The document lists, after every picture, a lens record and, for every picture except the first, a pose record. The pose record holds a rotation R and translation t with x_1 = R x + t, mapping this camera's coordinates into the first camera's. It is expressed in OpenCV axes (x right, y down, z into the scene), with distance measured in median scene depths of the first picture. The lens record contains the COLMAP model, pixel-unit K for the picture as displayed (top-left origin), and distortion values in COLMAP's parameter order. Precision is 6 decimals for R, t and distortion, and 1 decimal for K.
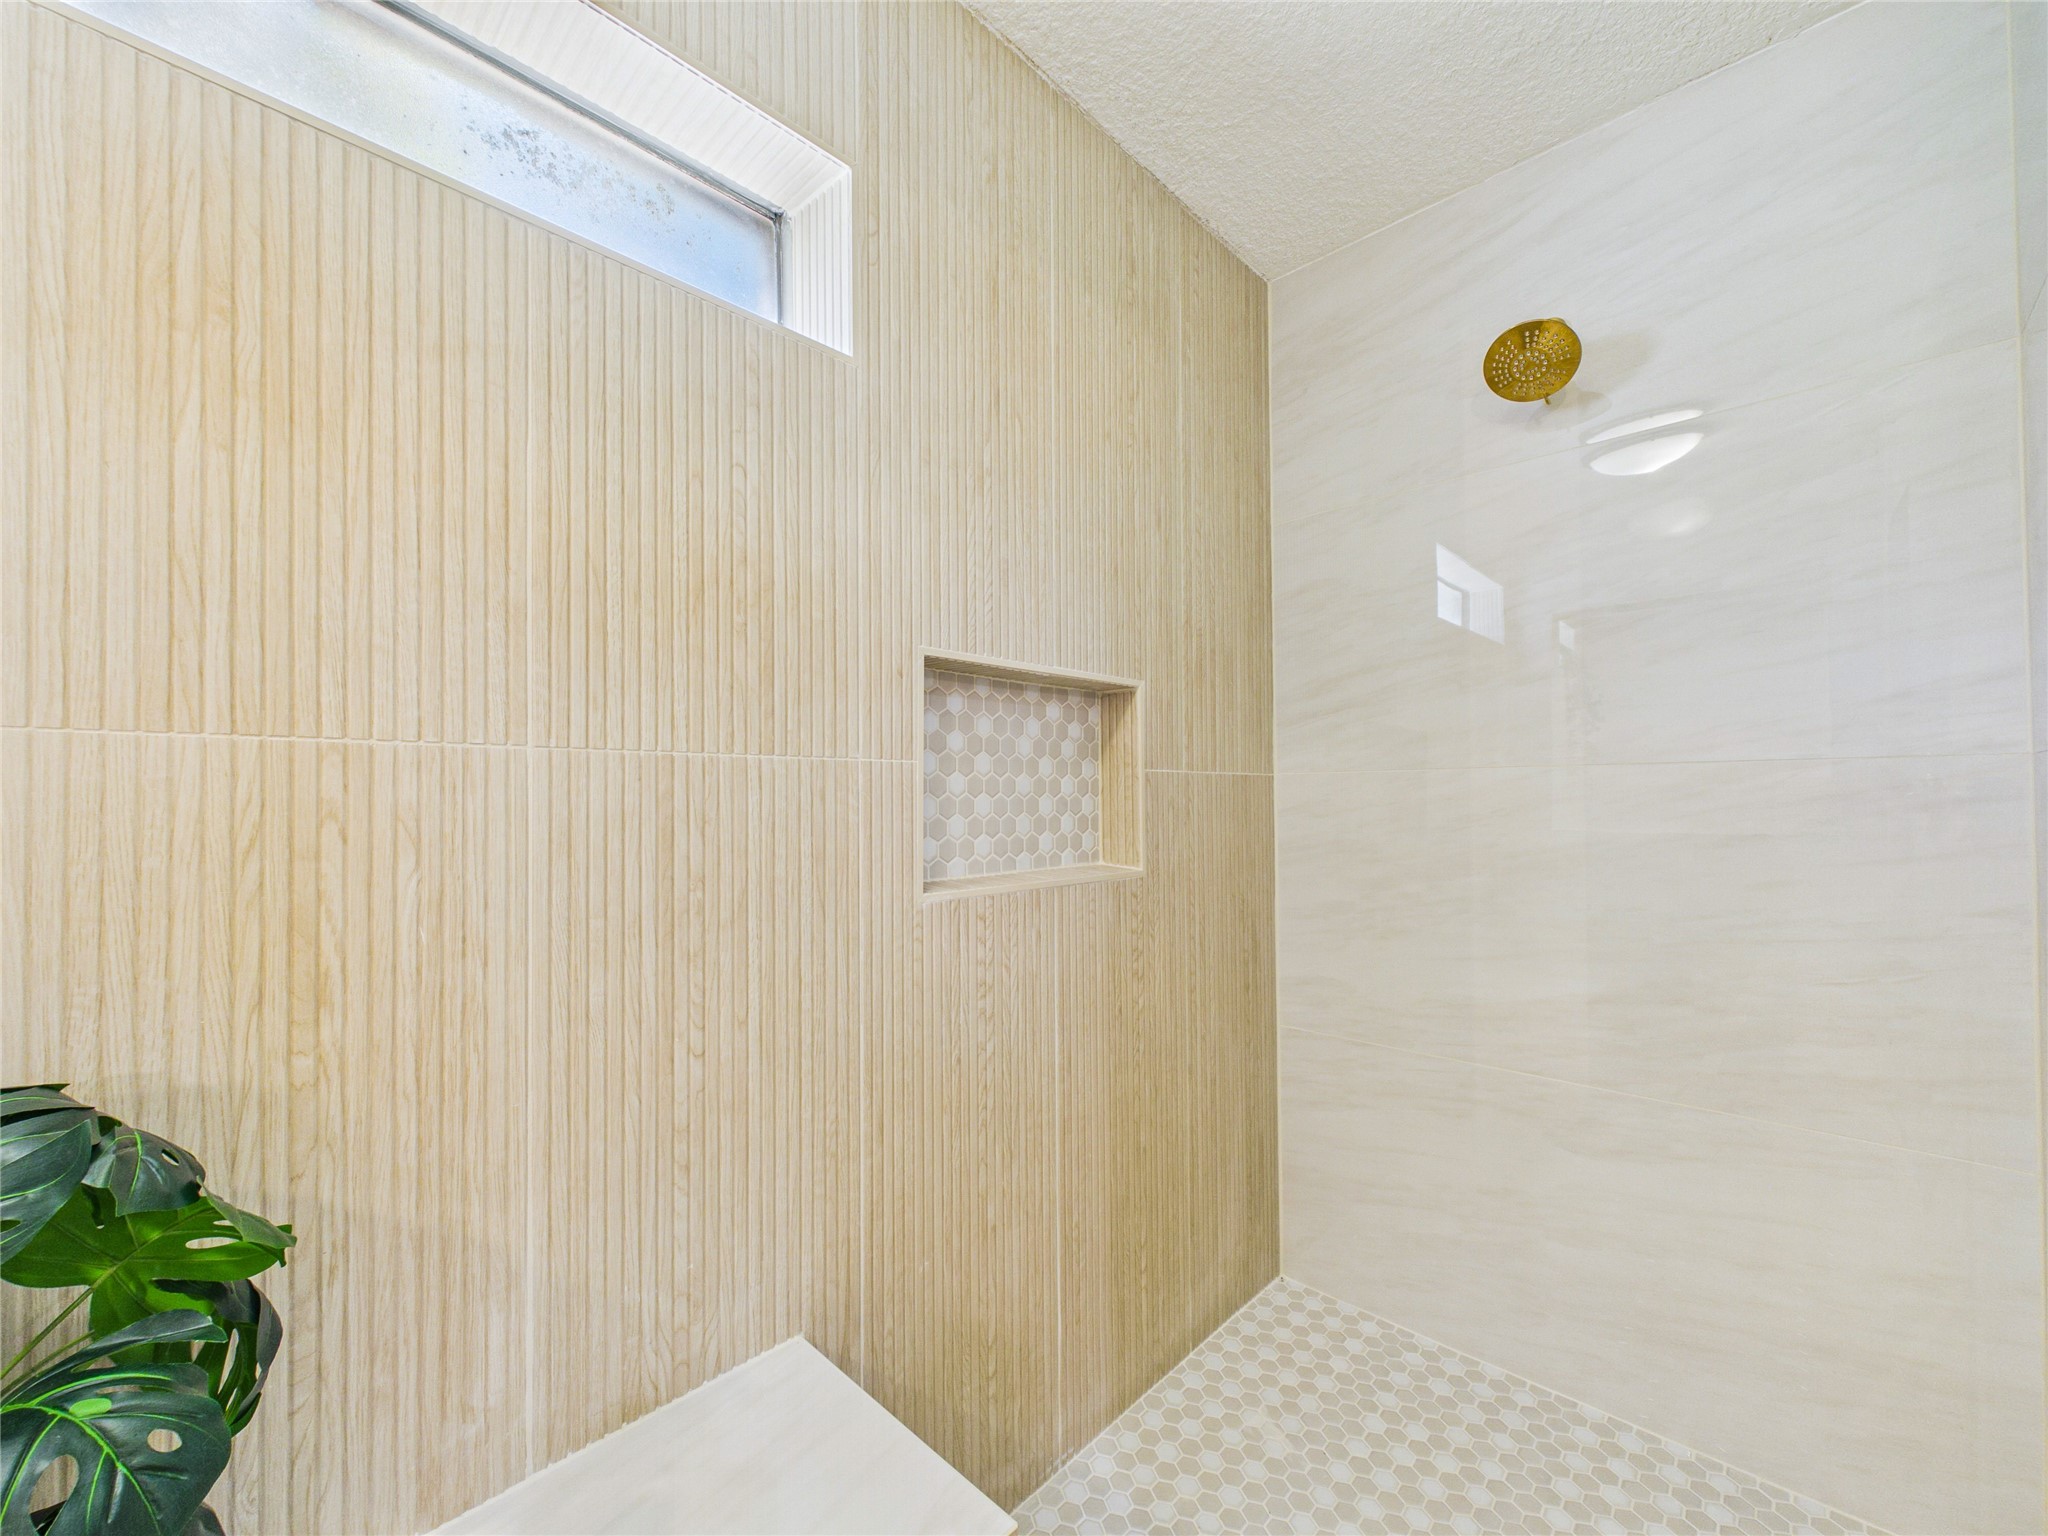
lens RADIAL K [[827.1, 0, 1023.9], [0, 827.1, 789.5], [0, 0, 1]] dist [-0.000589, -0.000125]
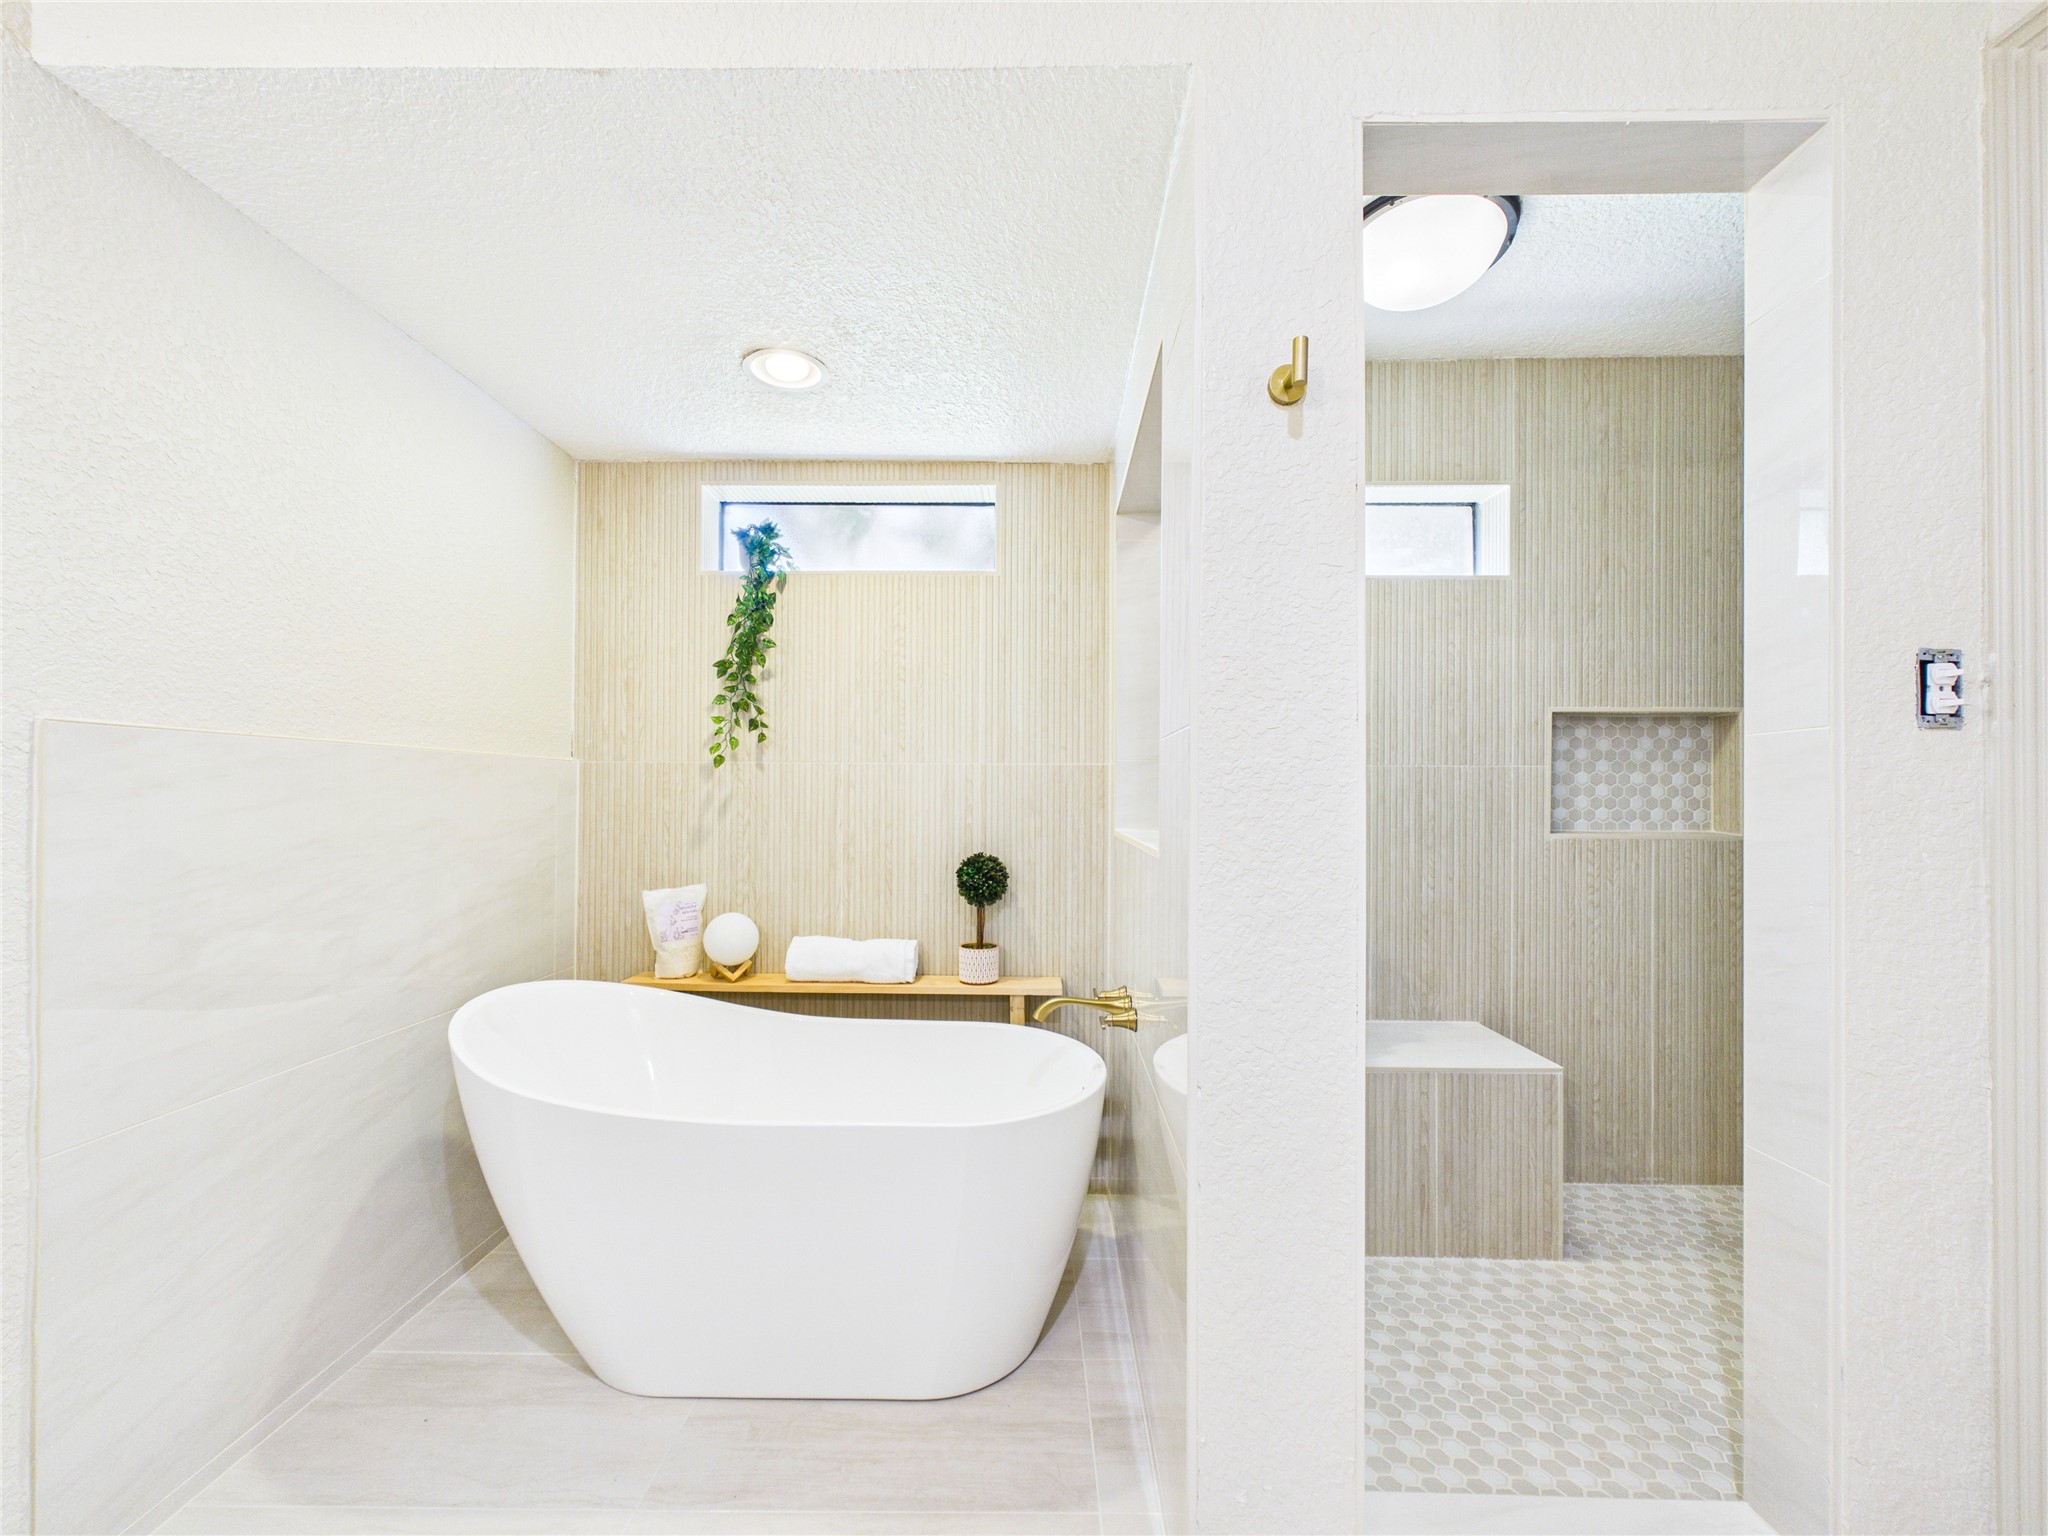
lens RADIAL K [[827.1, 0, 1023.9], [0, 827.1, 789.5], [0, 0, 1]] dist [-0.000589, -0.000125]
pose [[0.680070, 0.006744, -0.733116, 0.395758], [-0.004456, 0.999977, 0.005065, 0.014110], [0.733134, -0.000177, 0.680084, -1.061609]]
